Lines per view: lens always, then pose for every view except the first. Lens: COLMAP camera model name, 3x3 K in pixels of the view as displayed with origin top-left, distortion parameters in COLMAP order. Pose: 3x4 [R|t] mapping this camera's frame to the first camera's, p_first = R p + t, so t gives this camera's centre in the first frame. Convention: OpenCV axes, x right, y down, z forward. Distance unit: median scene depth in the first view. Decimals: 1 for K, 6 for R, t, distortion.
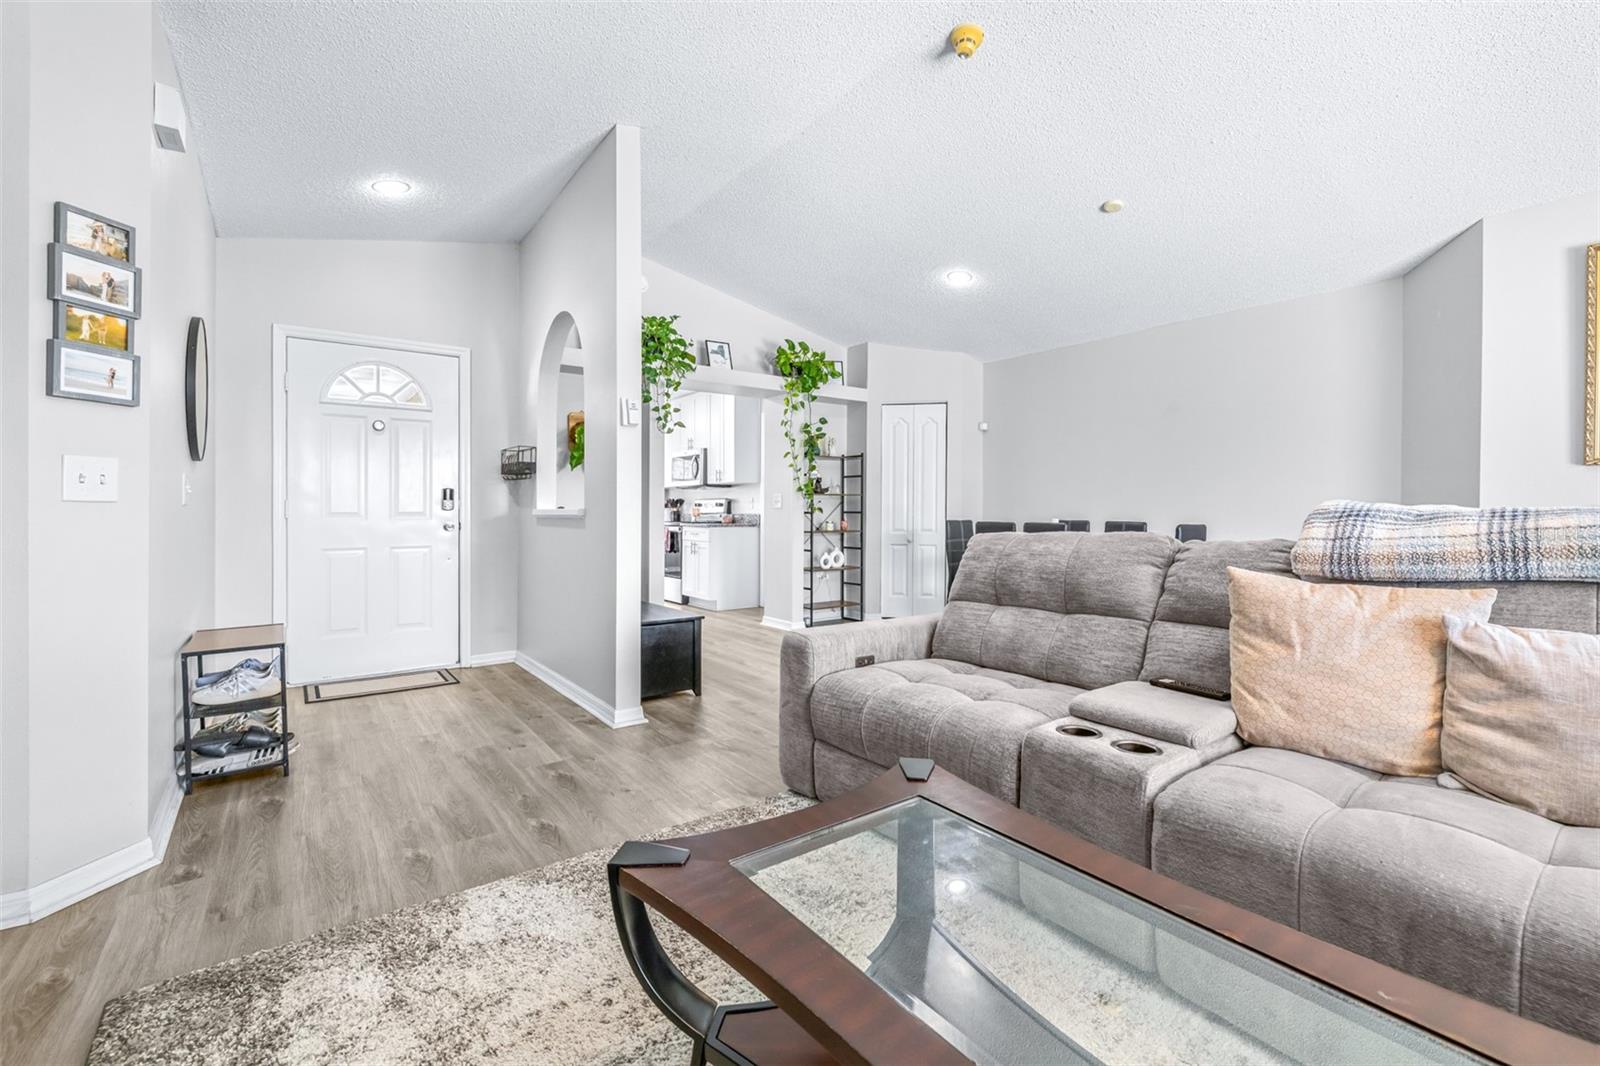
lens RADIAL K [[692.1, 0, 802.6], [0, 692.1, 509.9], [0, 0, 1]] dist [-0.001459, -0.000242]
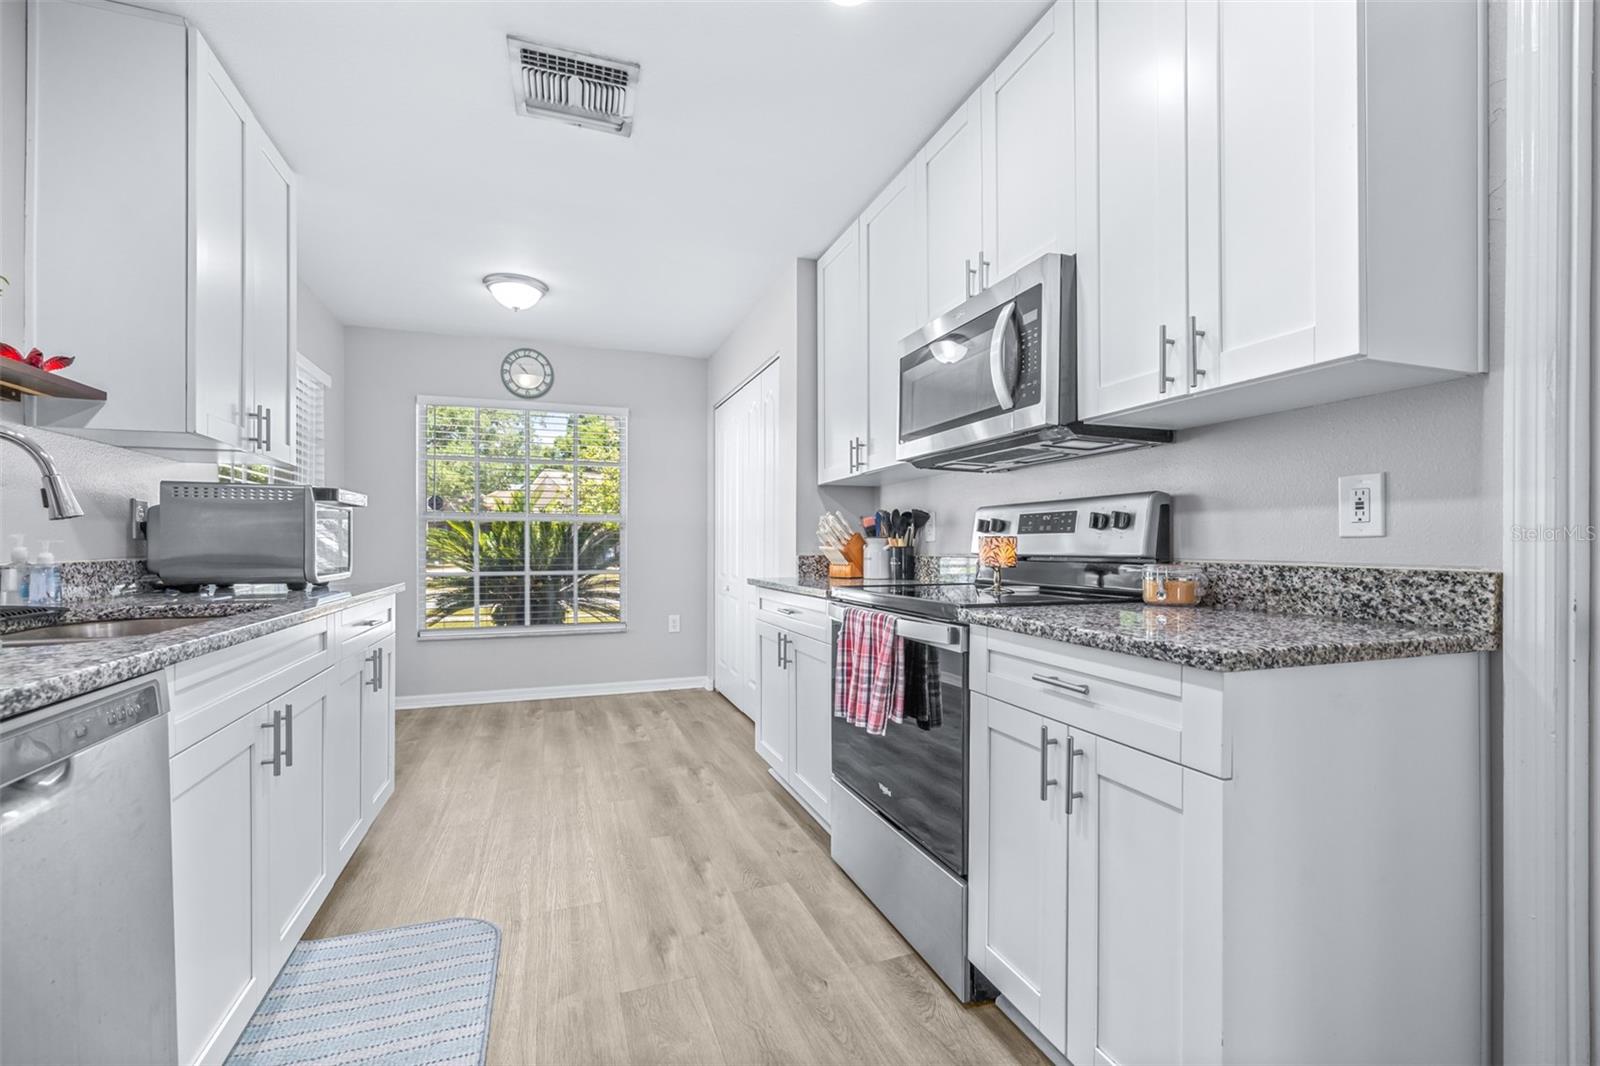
lens RADIAL K [[673.4, 0, 795.7], [0, 673.4, 543.7], [0, 0, 1]] dist [0.002426, 0.000204]
pose [[0.960228, -0.001634, -0.279213, -0.275227], [0.001969, 0.999998, 0.000919, -0.000947], [0.279211, -0.001432, 0.960229, 1.307178]]
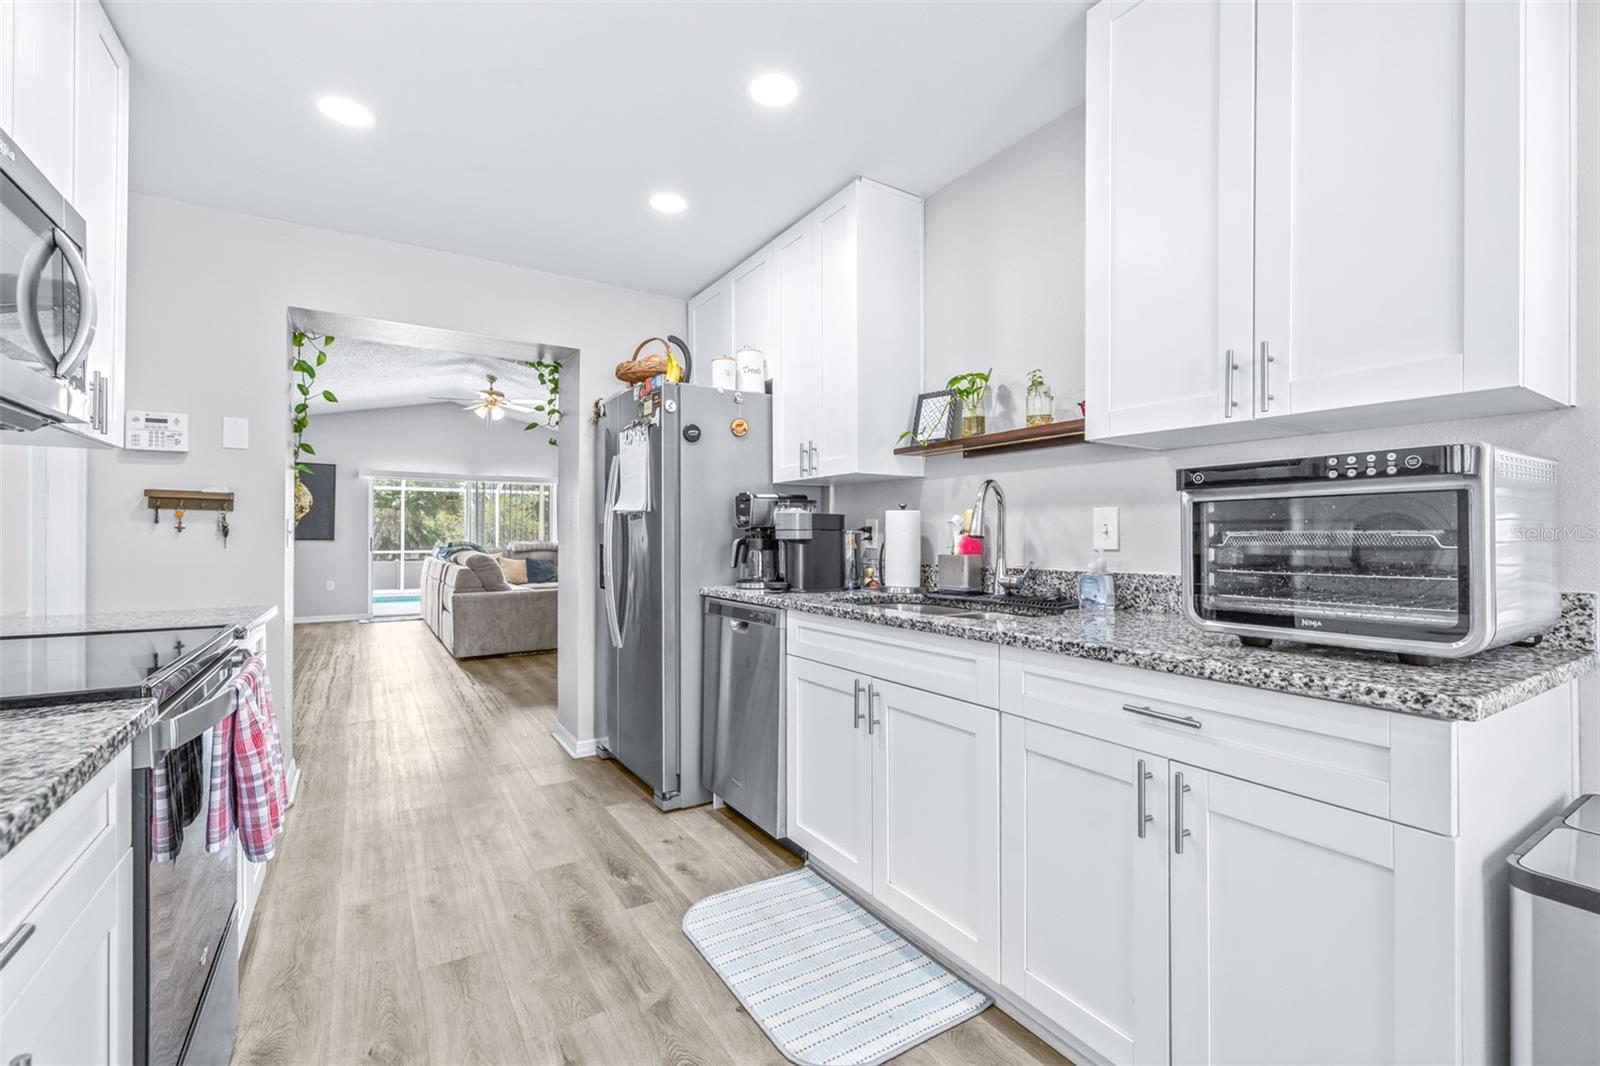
lens RADIAL K [[686.8, 0, 800.7], [0, 686.8, 530.7], [0, 0, 1]] dist [-0.001189, -0.000167]
pose [[-0.997532, 0.000838, 0.070205, -0.577630], [0.000055, 0.999938, -0.011153, -0.011672], [-0.070210, -0.011121, -0.997470, 1.947634]]
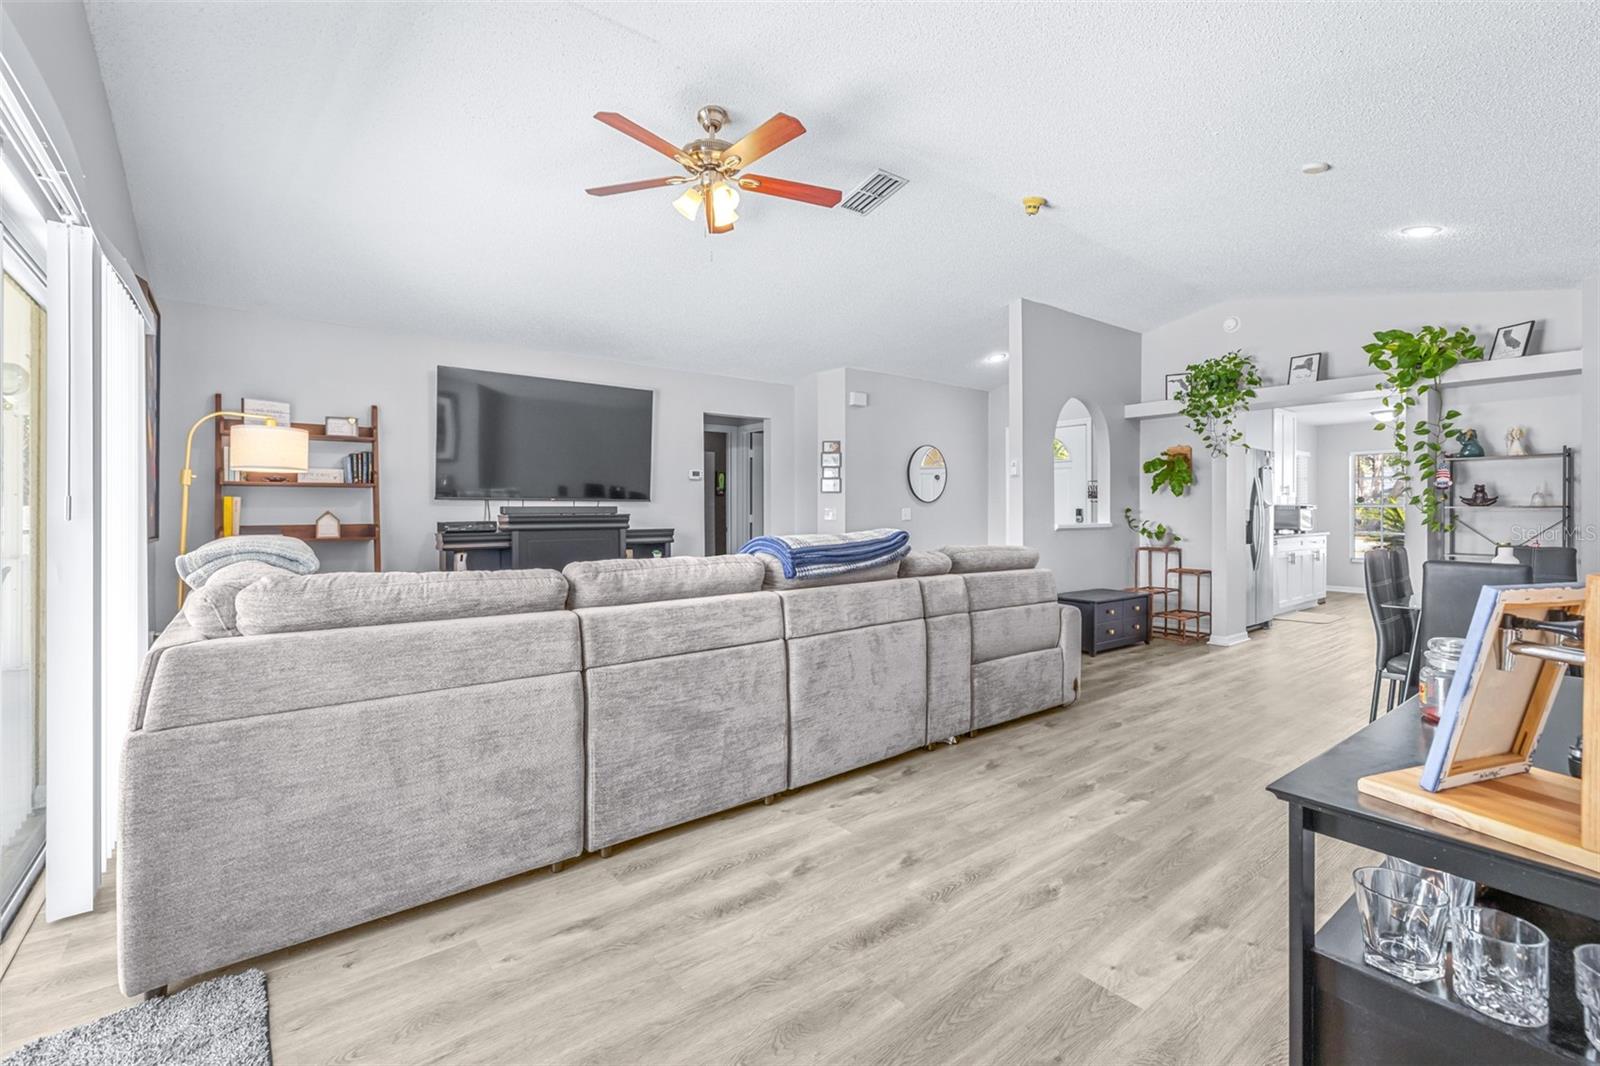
lens RADIAL K [[705.5, 0, 809.4], [0, 705.5, 510.9], [0, 0, 1]] dist [0.000241, -0.000030]
pose [[0.042401, -0.002452, -0.999098, 1.063532], [0.002562, 0.999994, -0.002346, -0.023703], [0.999097, -0.002460, 0.042407, 0.299861]]
